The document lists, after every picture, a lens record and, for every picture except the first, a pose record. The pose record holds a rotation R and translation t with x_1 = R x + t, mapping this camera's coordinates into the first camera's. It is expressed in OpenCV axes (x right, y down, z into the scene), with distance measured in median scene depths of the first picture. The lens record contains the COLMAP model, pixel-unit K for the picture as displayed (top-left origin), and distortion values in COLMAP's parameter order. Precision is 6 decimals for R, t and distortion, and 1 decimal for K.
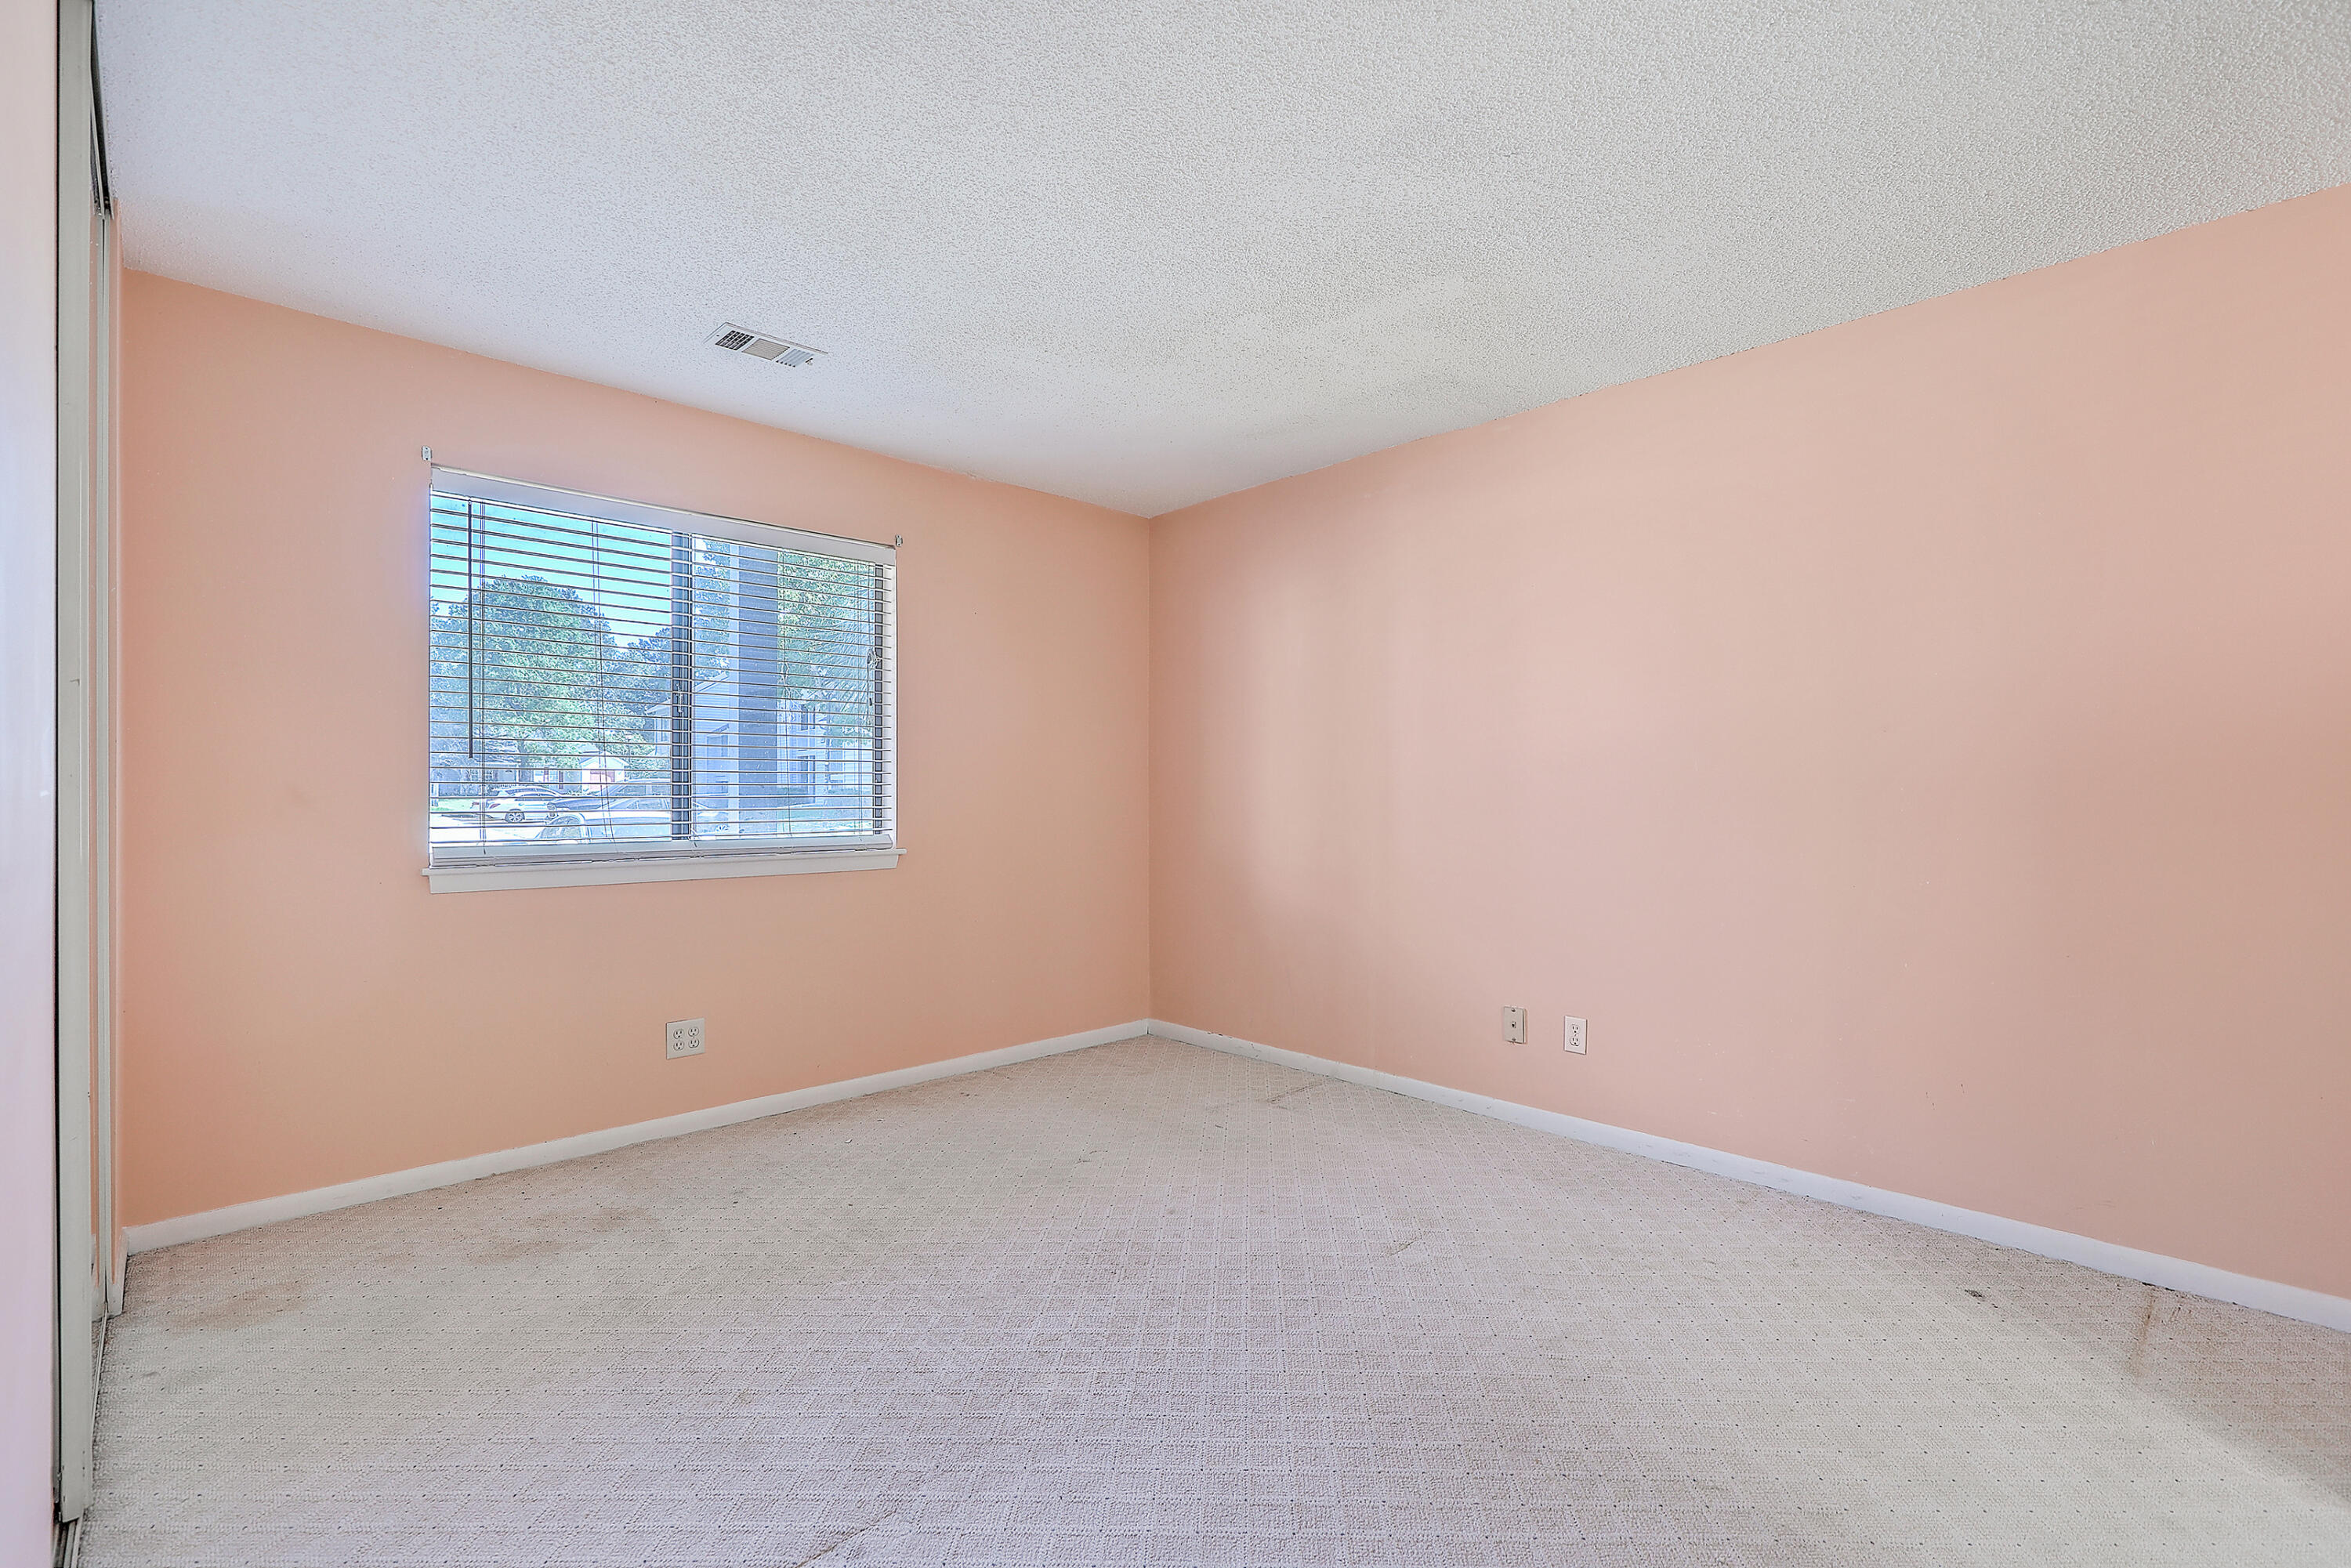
lens RADIAL K [[1069.9, 0, 1194.1], [0, 1069.9, 786.7], [0, 0, 1]] dist [-0.007238, 0.002000]
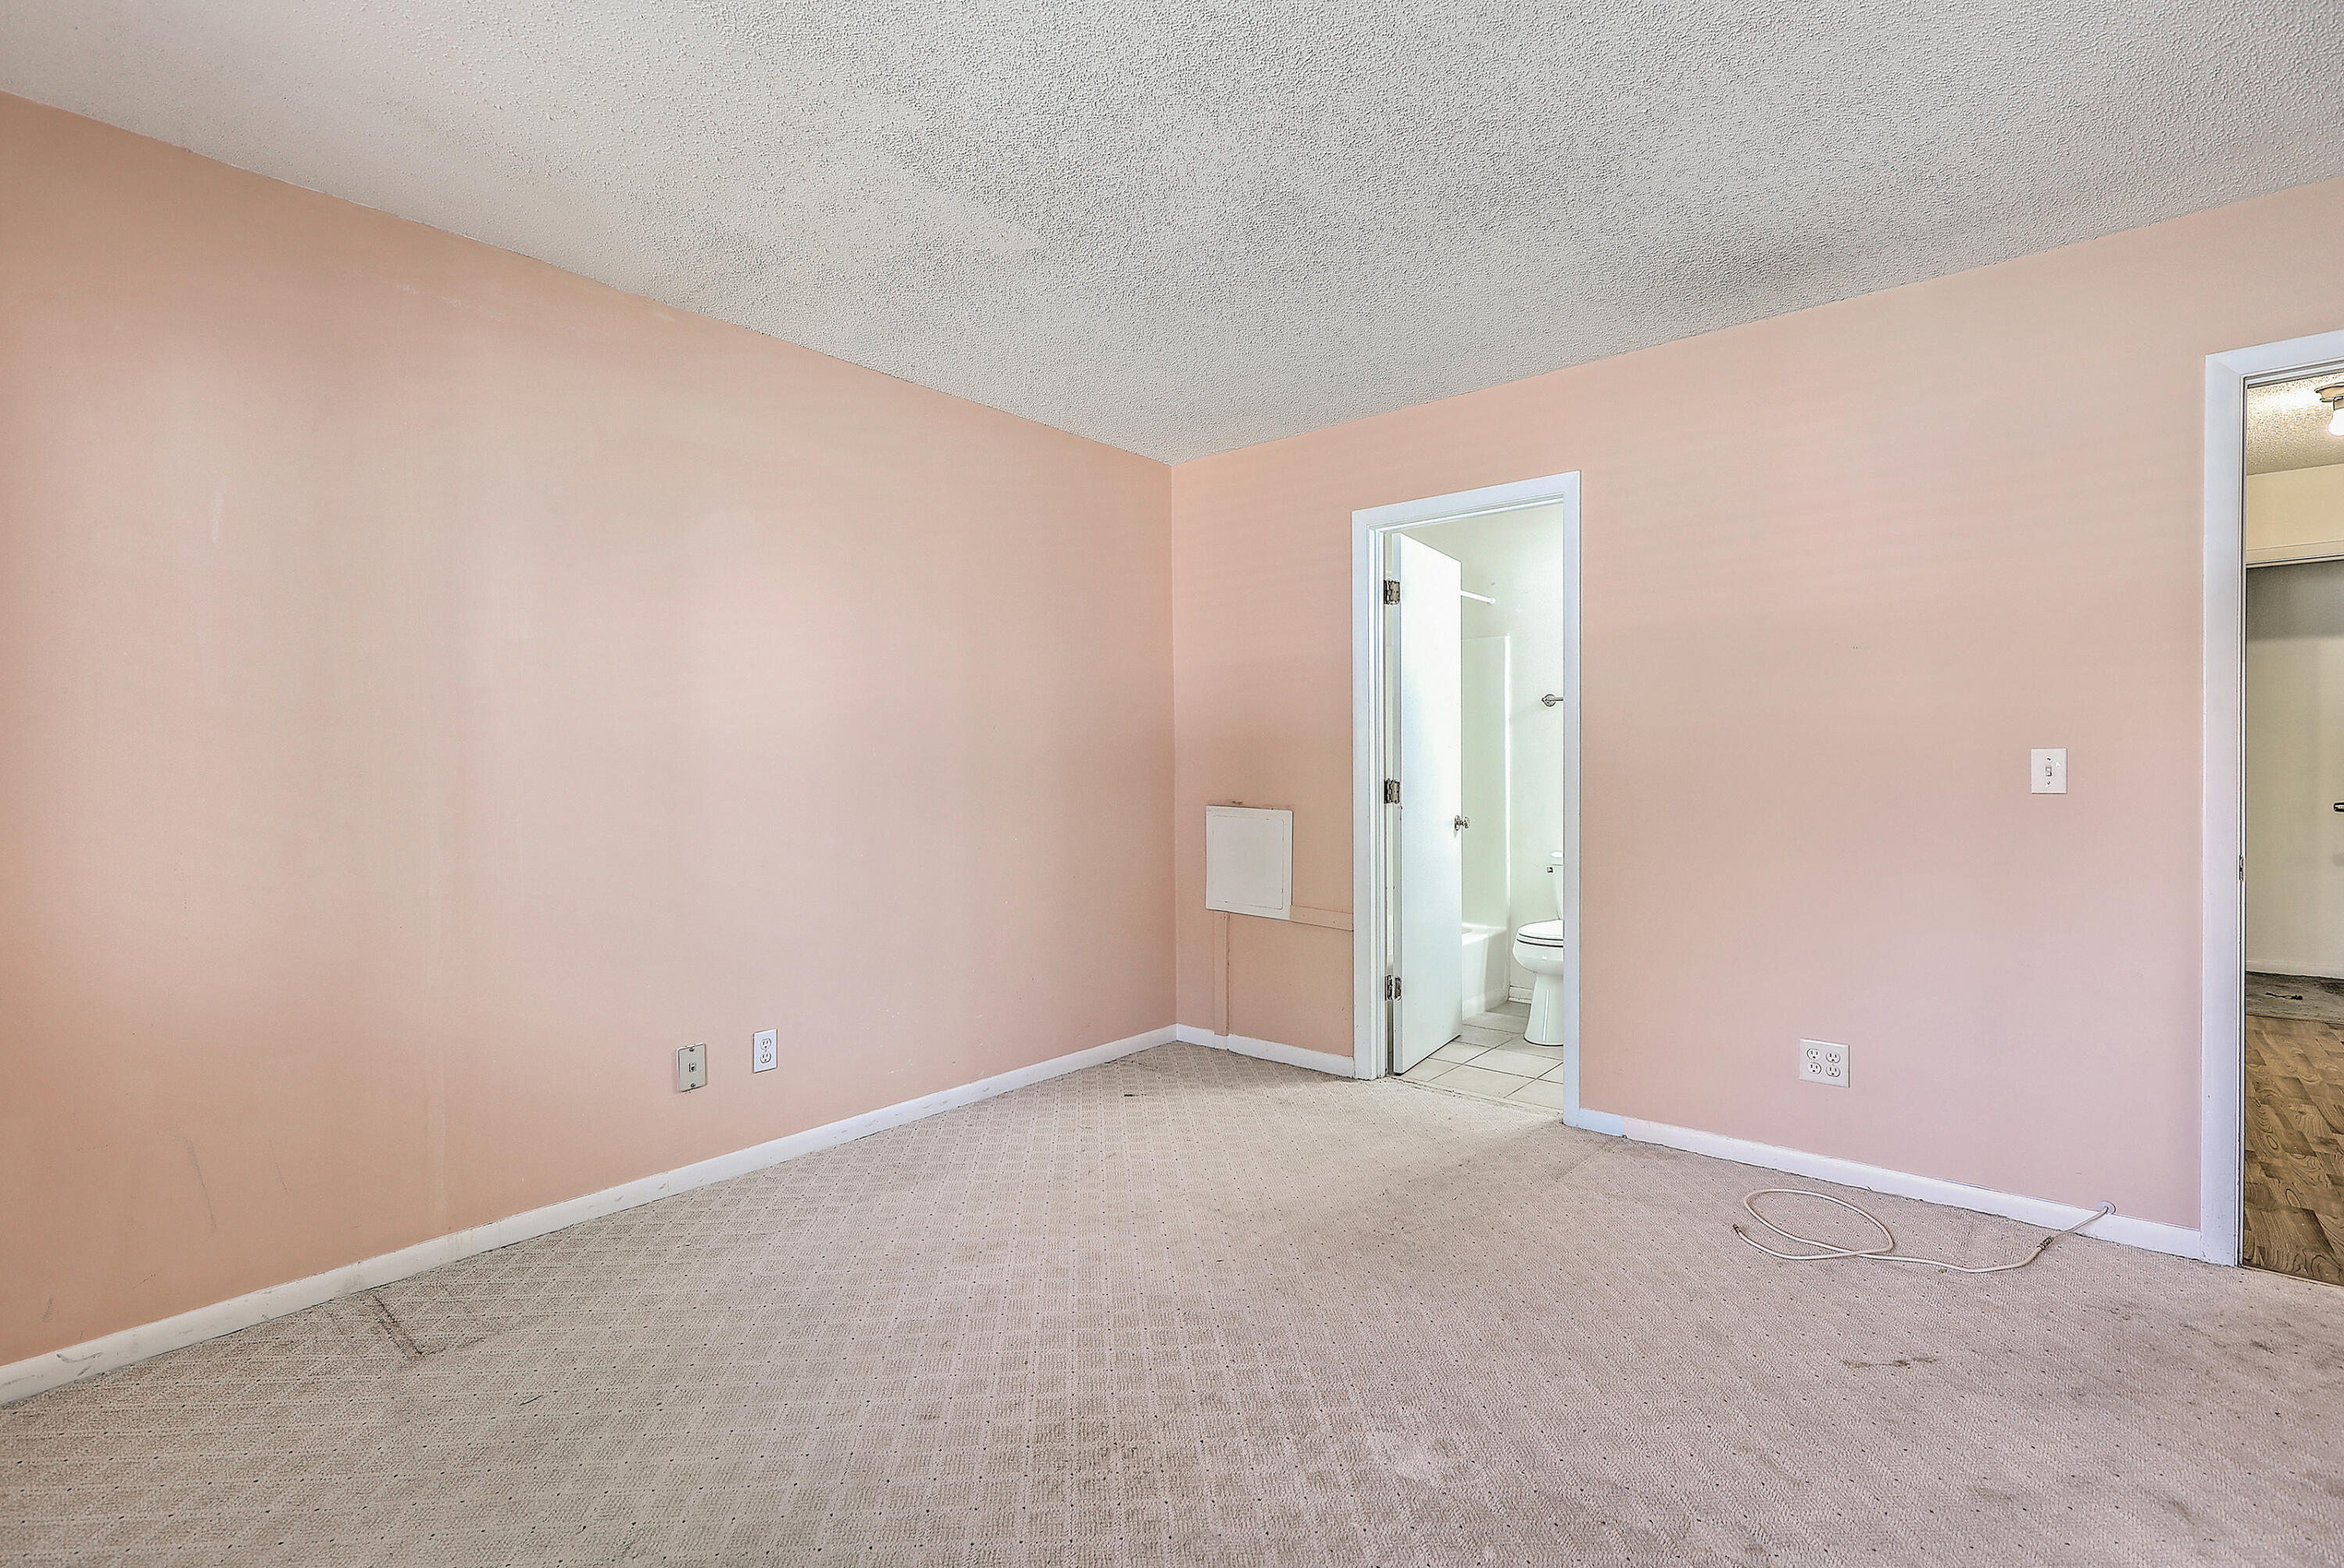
lens RADIAL K [[1066.7, 0, 1191.4], [0, 1066.7, 774.0], [0, 0, 1]] dist [-0.007238, 0.002000]
pose [[-0.105926, -0.012169, 0.994300, -0.627305], [0.005177, 0.999905, 0.012789, -0.009328], [-0.994361, 0.006502, -0.105853, 0.821245]]
